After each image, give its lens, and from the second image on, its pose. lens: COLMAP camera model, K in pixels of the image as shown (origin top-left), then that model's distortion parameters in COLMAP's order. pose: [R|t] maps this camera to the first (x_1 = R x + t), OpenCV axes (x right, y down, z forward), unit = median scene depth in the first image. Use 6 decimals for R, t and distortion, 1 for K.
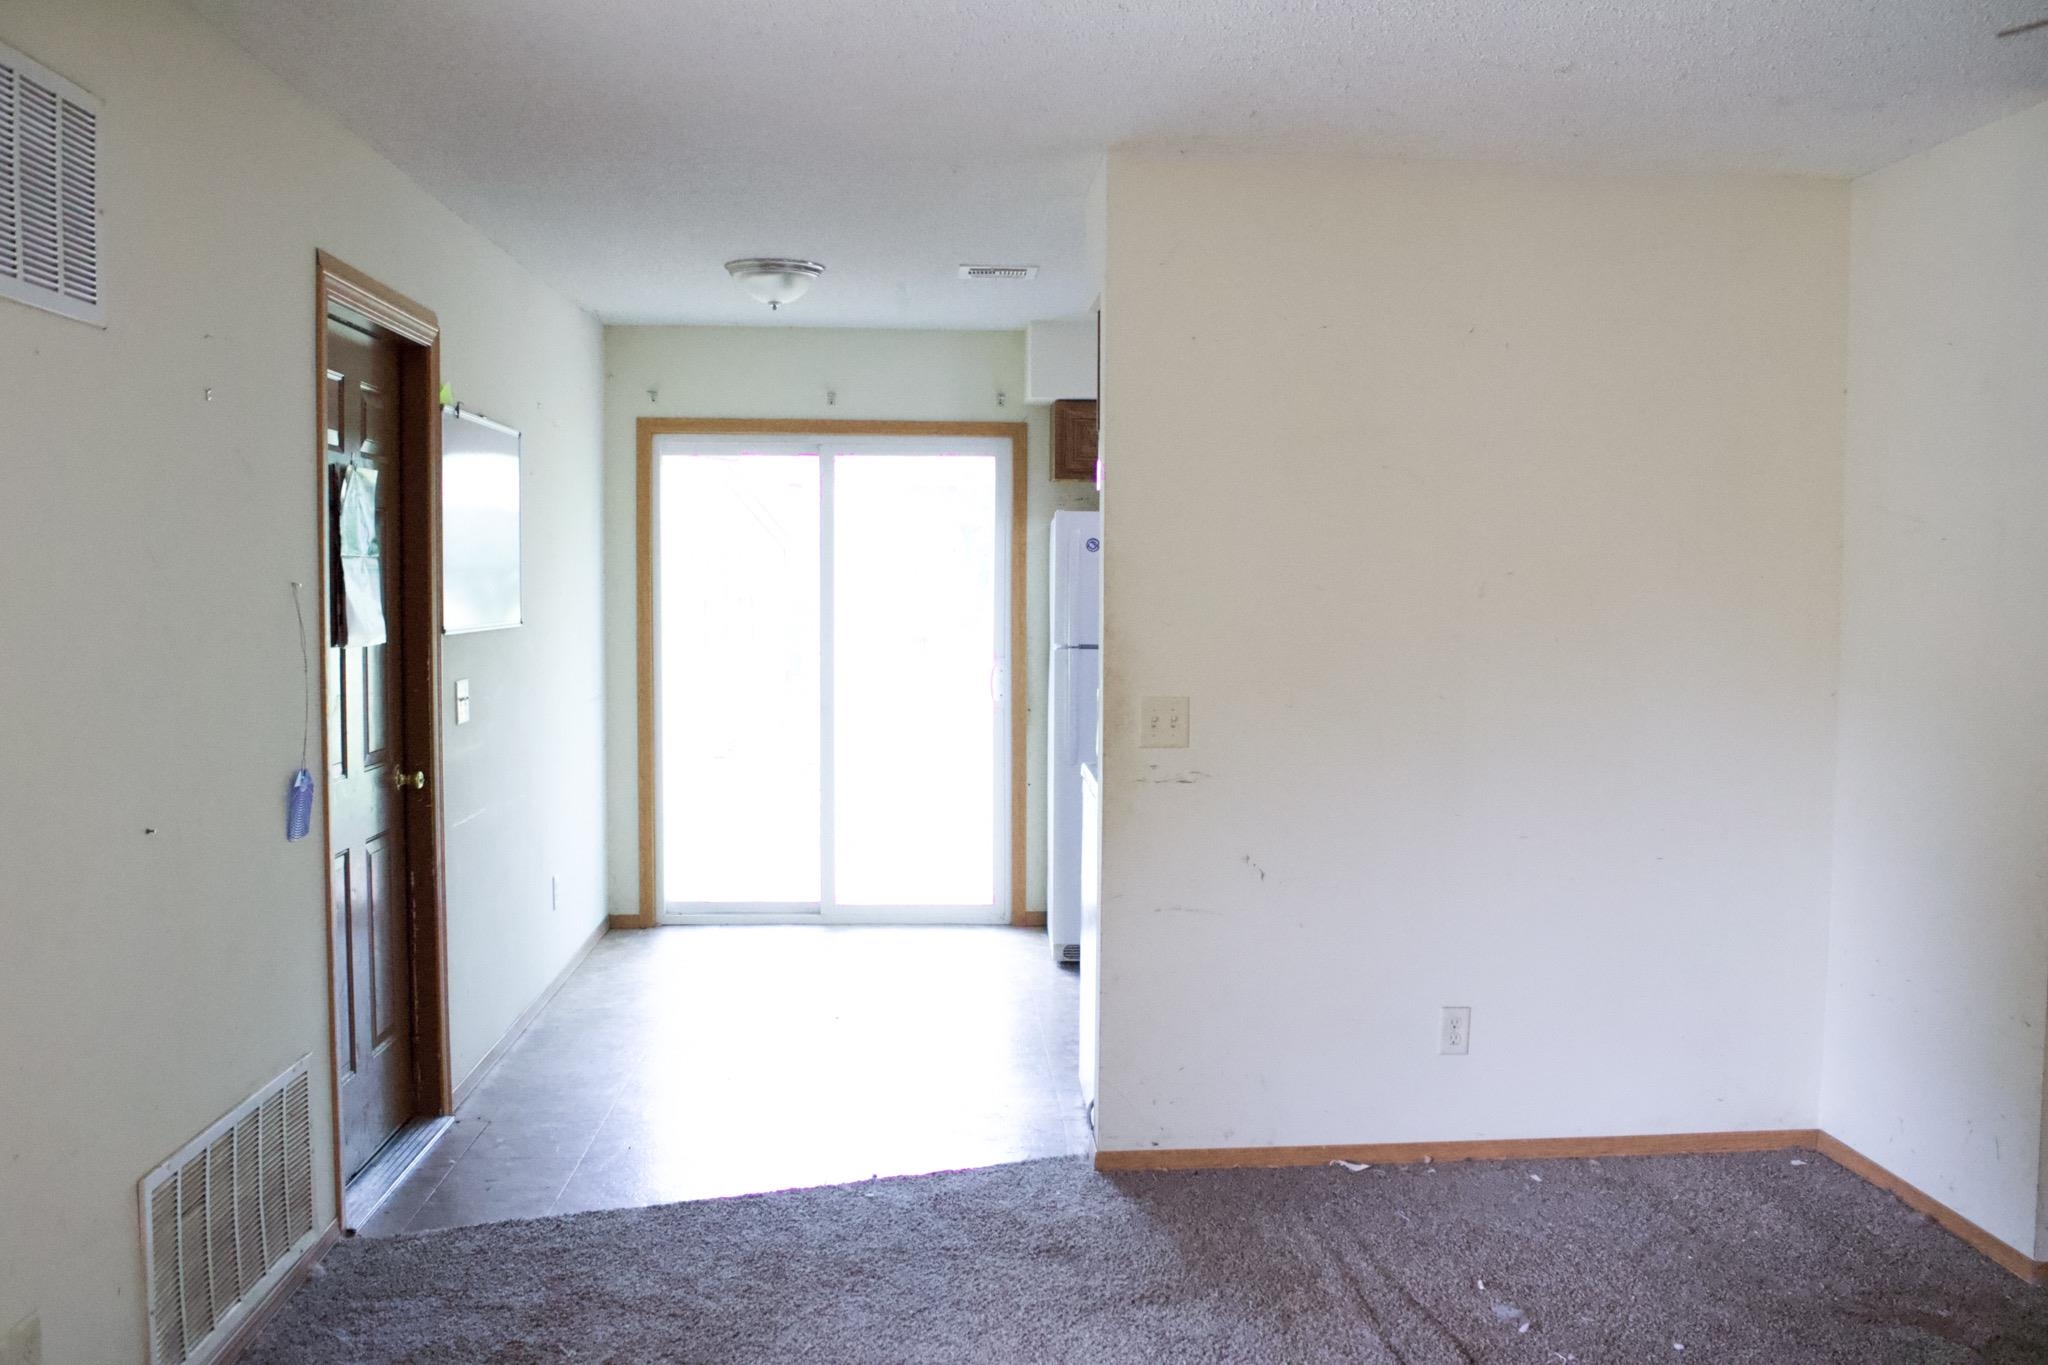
lens RADIAL K [[1697.7, 0, 1011.5], [0, 1697.7, 696.5], [0, 0, 1]] dist [-0.168473, 0.141017]
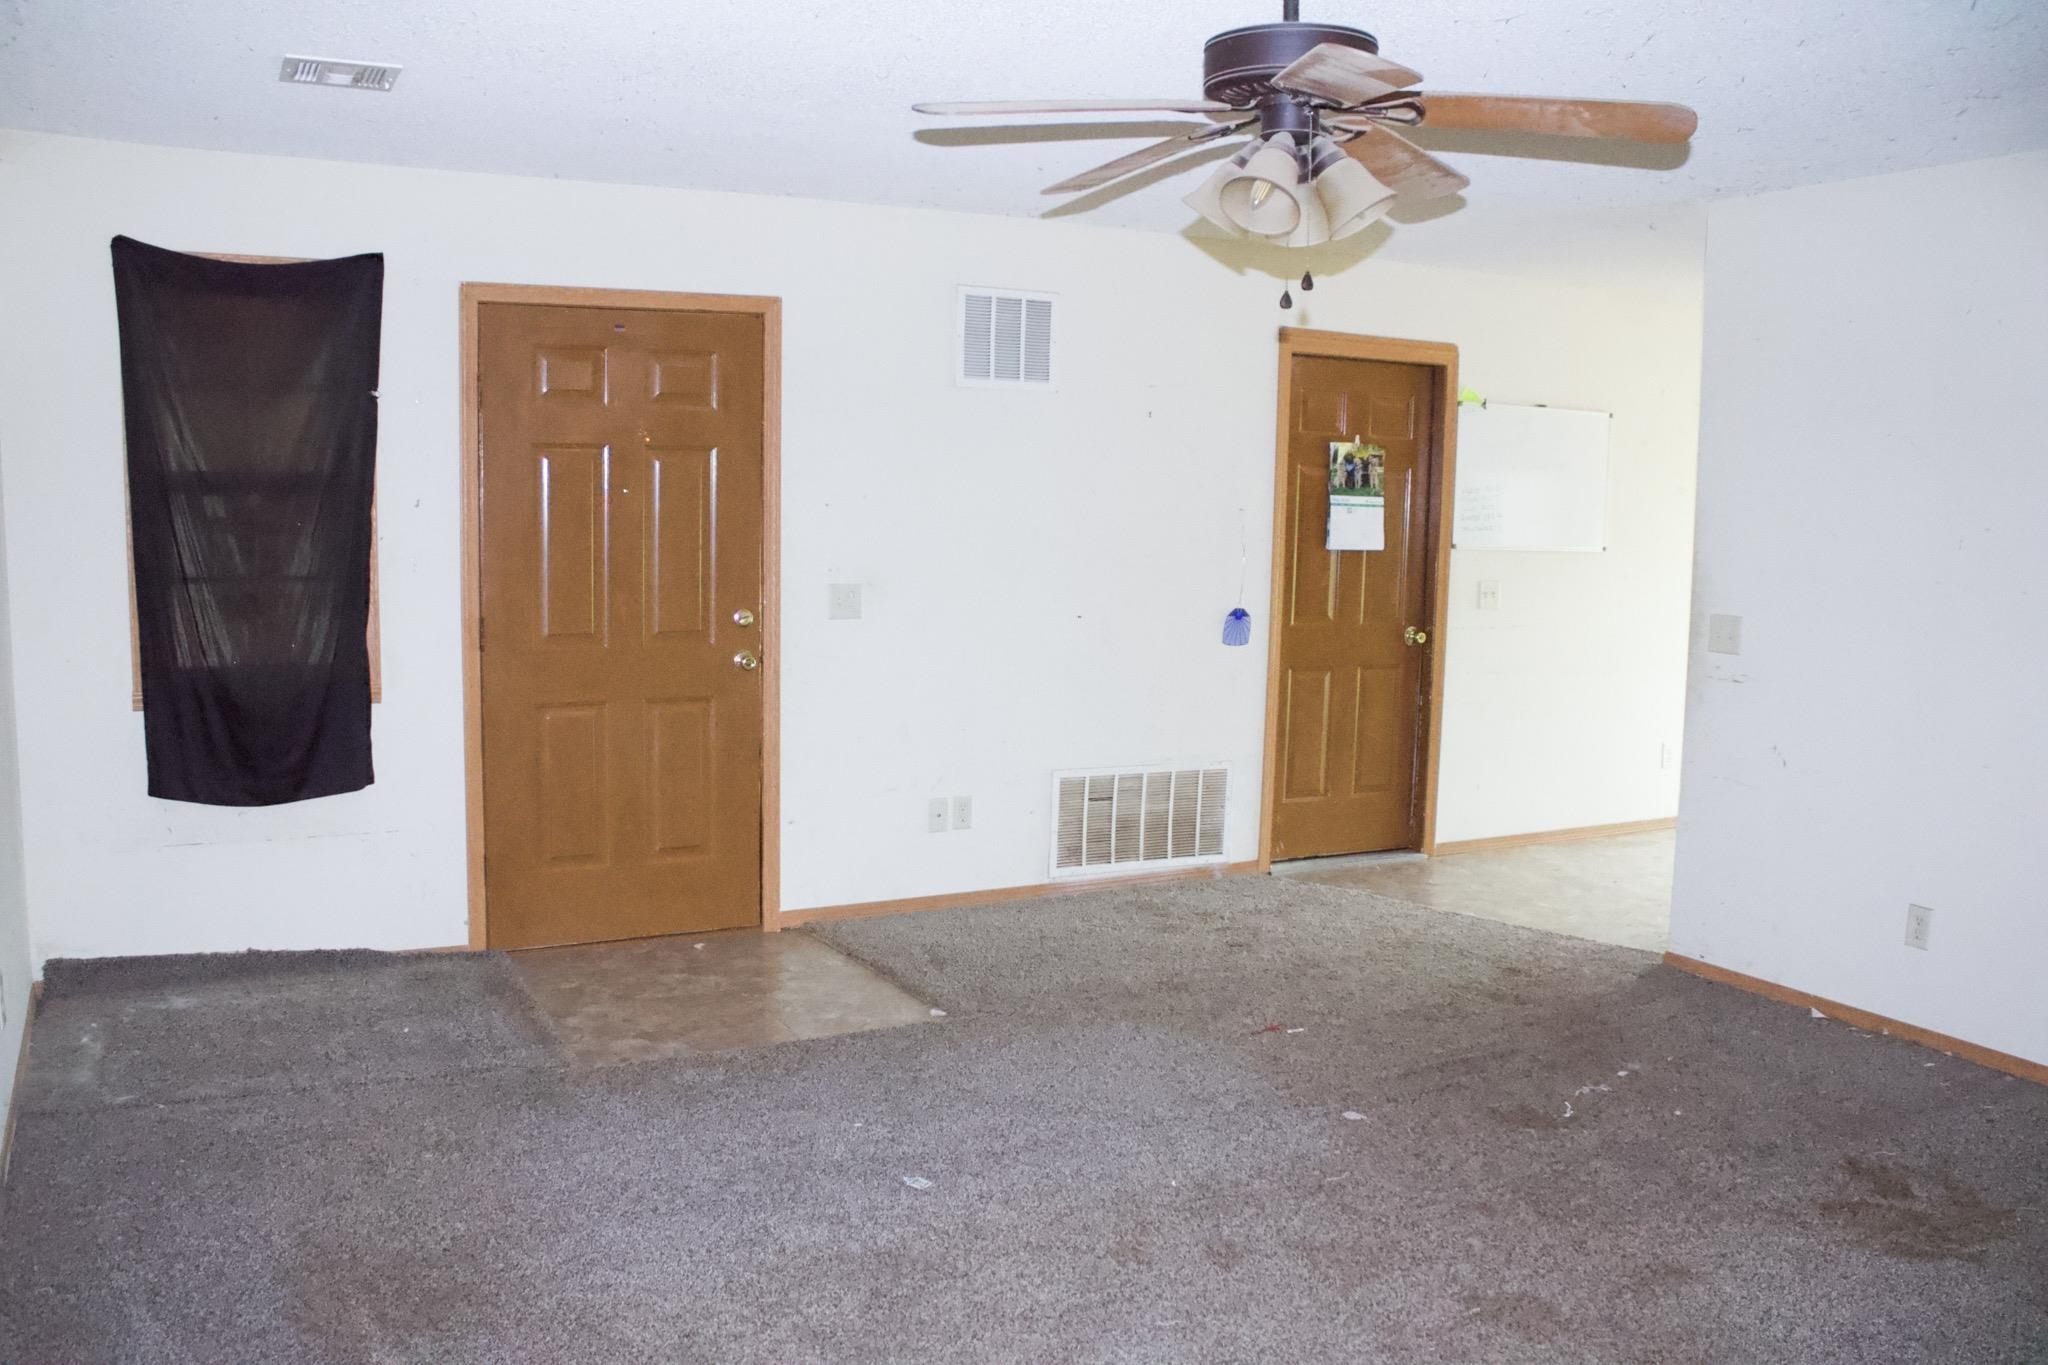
lens RADIAL K [[1697.7, 0, 1011.5], [0, 1697.7, 696.5], [0, 0, 1]] dist [-0.168473, 0.141017]
pose [[0.420777, 0.113084, -0.900088, 0.996139], [-0.079103, 0.992994, 0.087777, -0.005537], [0.903709, 0.034265, 0.426775, -0.044817]]
